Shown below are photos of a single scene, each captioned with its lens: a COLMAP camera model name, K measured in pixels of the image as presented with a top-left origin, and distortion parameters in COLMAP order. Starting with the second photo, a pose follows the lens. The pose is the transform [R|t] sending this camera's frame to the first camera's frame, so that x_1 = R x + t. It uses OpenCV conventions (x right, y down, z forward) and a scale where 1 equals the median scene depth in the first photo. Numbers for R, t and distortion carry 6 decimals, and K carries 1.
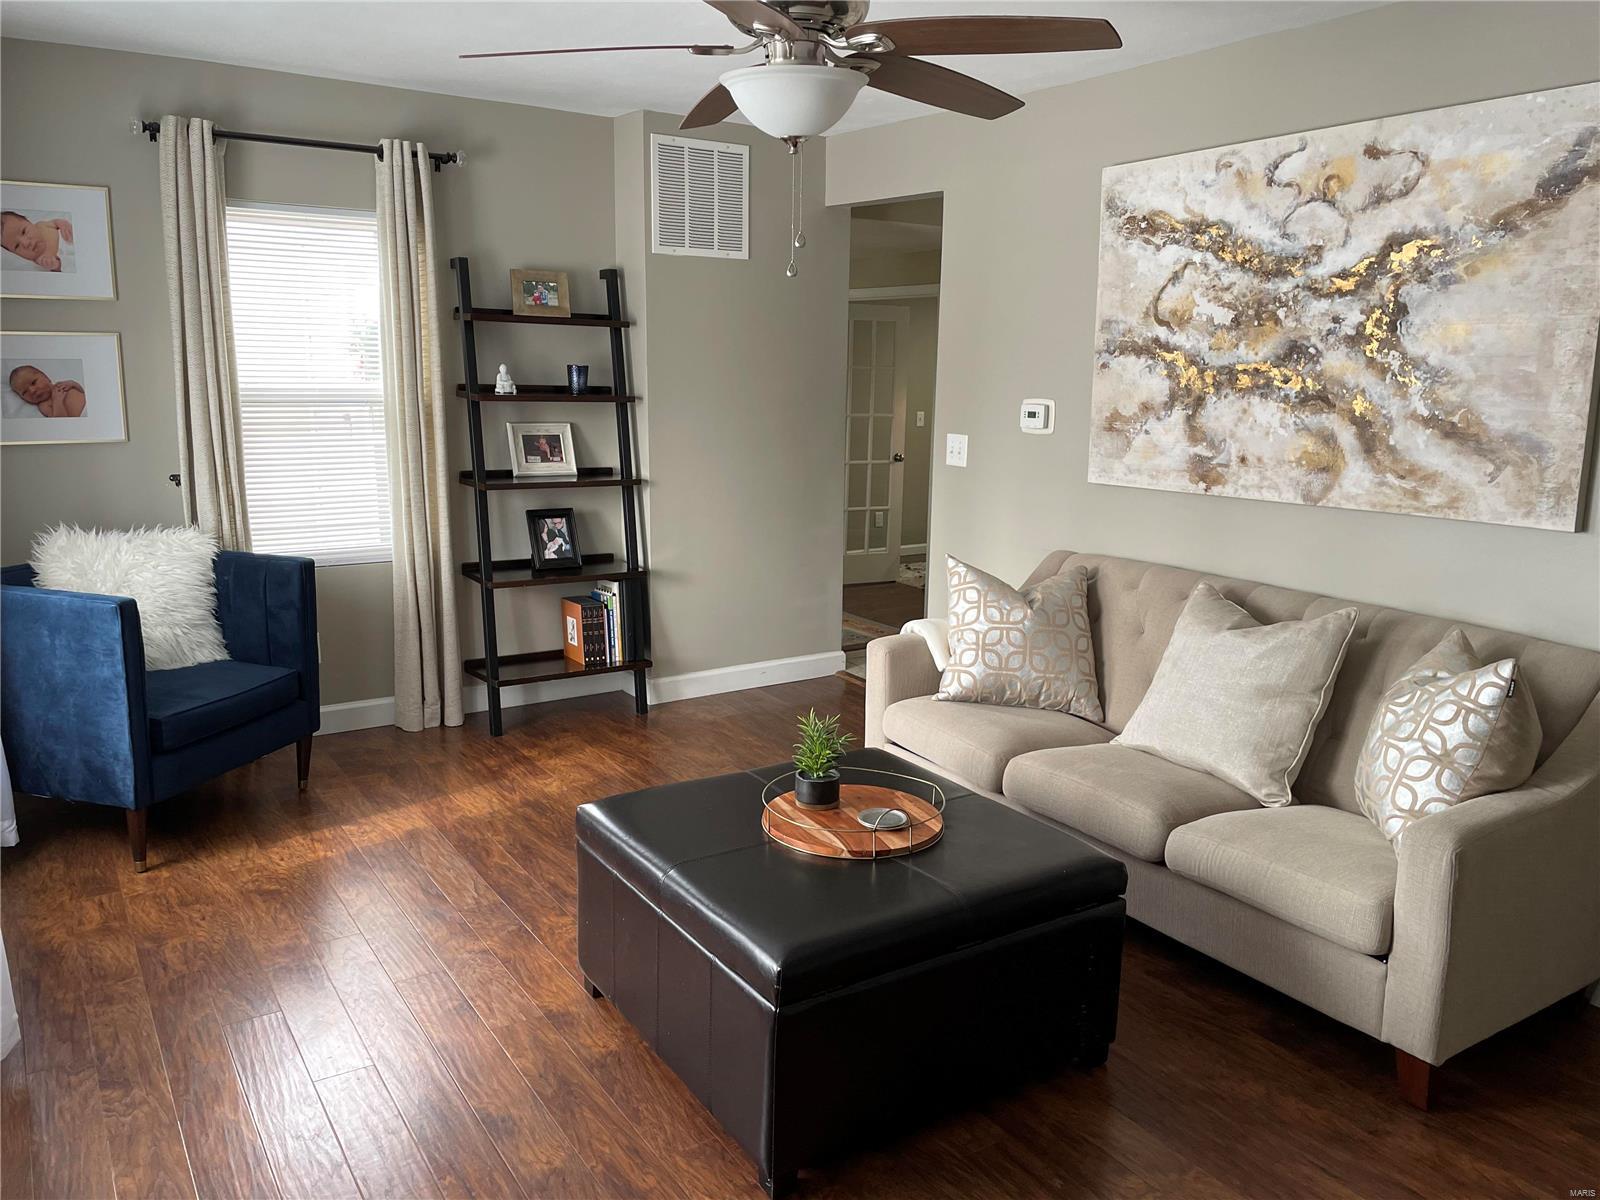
lens RADIAL K [[1202.6, 0, 800.9], [0, 1202.6, 584.5], [0, 0, 1]] dist [0.097135, -0.126796]
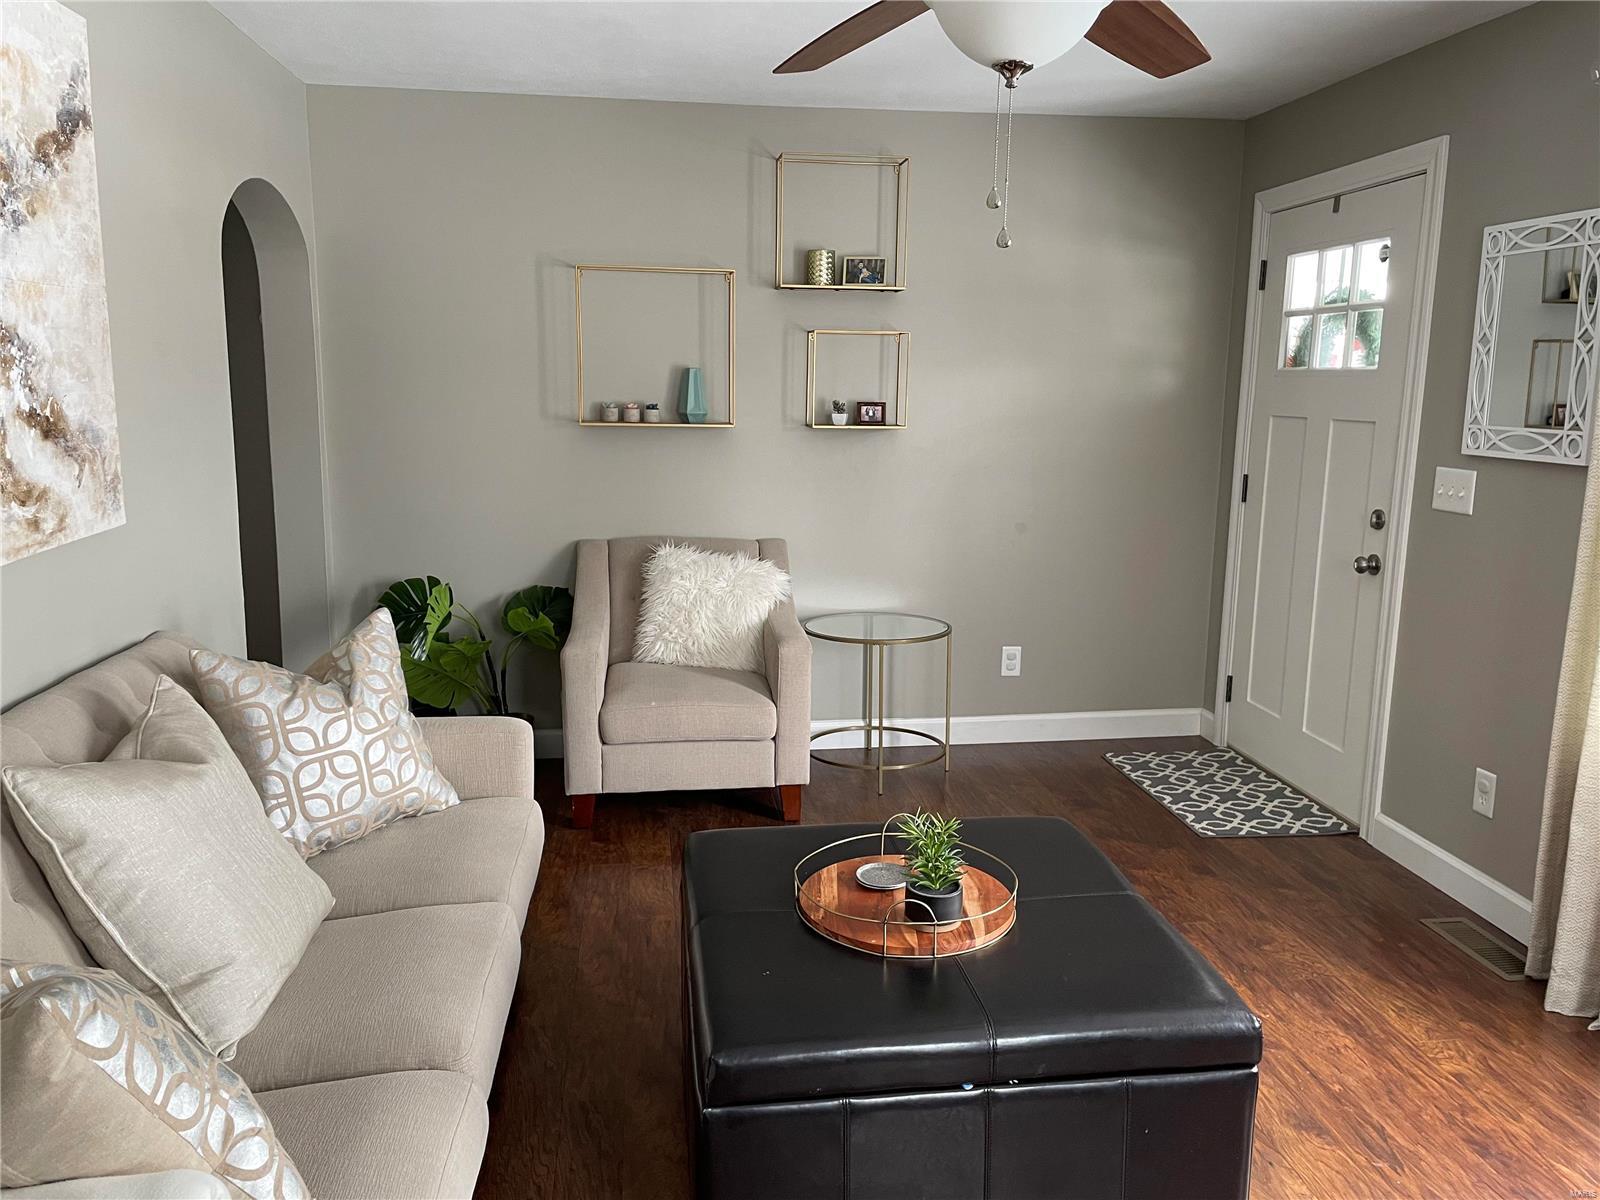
lens RADIAL K [[1202.6, 0, 800.9], [0, 1202.6, 584.5], [0, 0, 1]] dist [0.097135, -0.126796]
pose [[-0.902124, -0.102228, 0.419192, -0.148302], [0.050894, 0.939535, 0.338651, -0.202606], [-0.428465, 0.326840, -0.842374, 1.119964]]
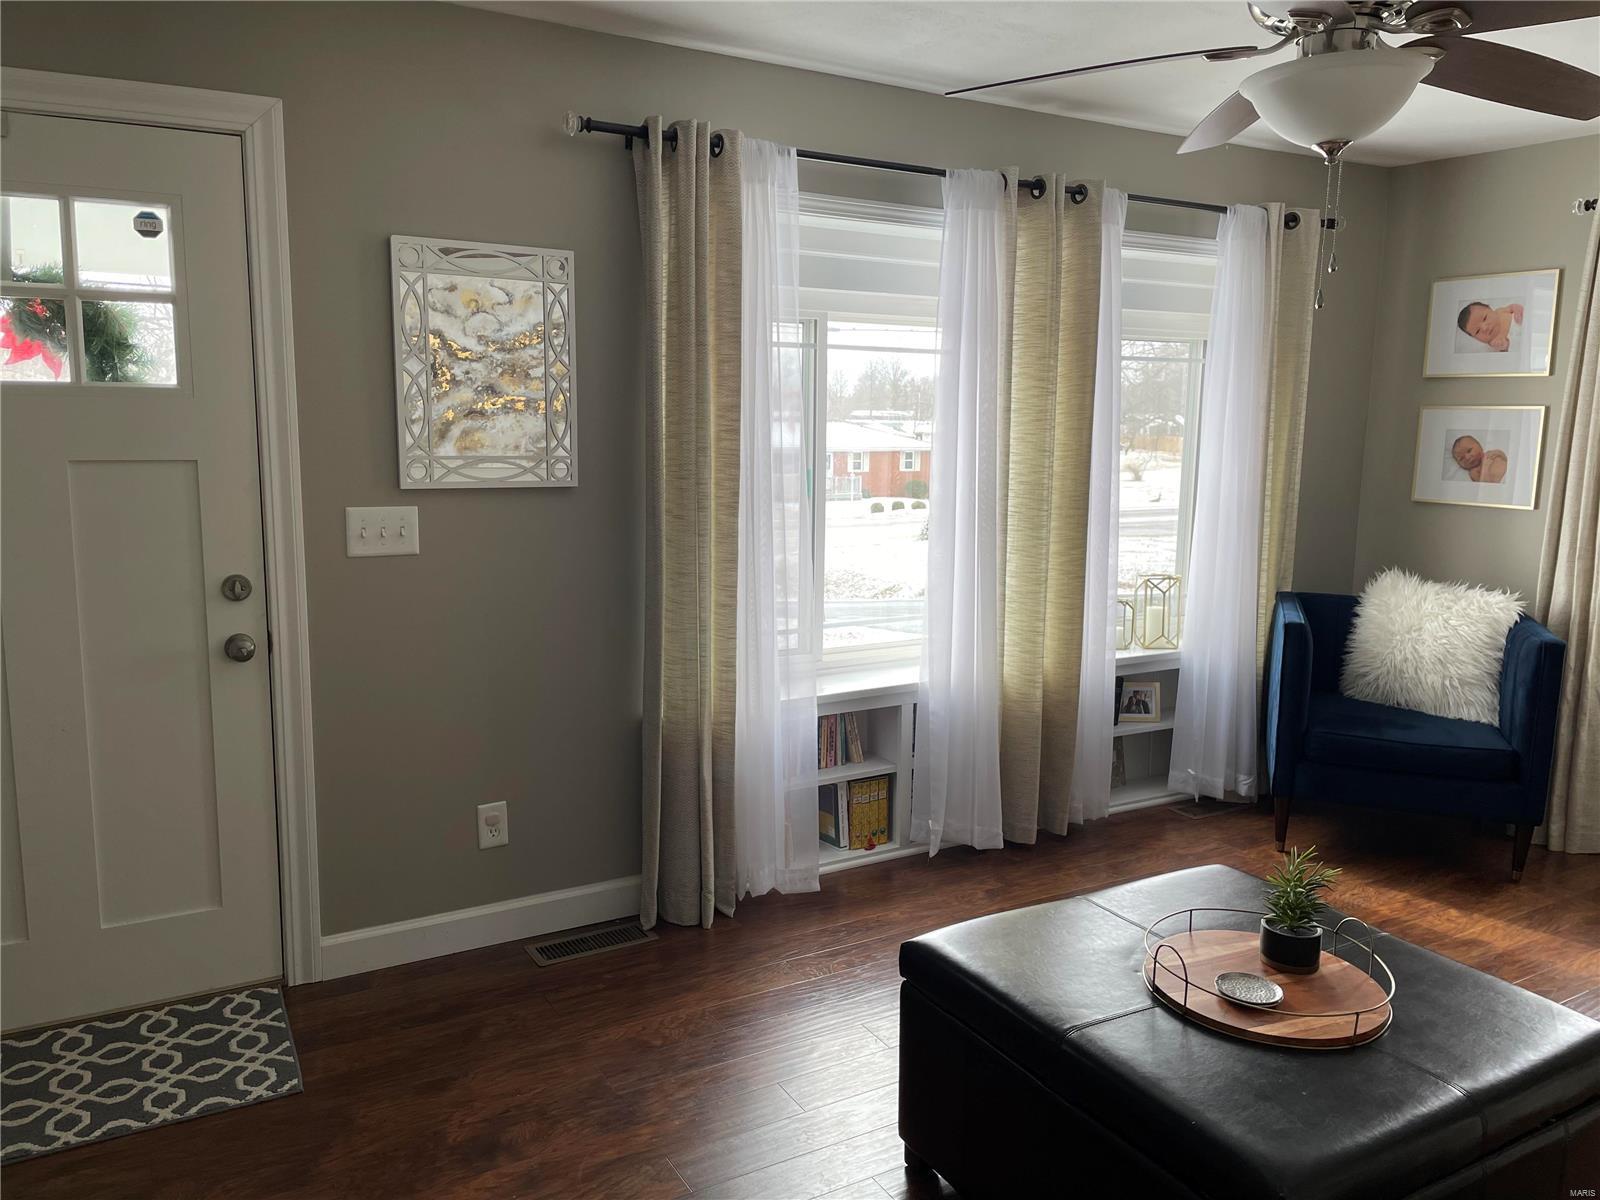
lens RADIAL K [[1202.6, 0, 800.9], [0, 1202.6, 584.5], [0, 0, 1]] dist [0.097135, -0.126796]
pose [[-0.047263, 0.126822, -0.990799, 0.546652], [-0.203951, 0.969786, 0.133862, -0.070599], [0.977840, 0.208401, -0.019970, 0.447245]]
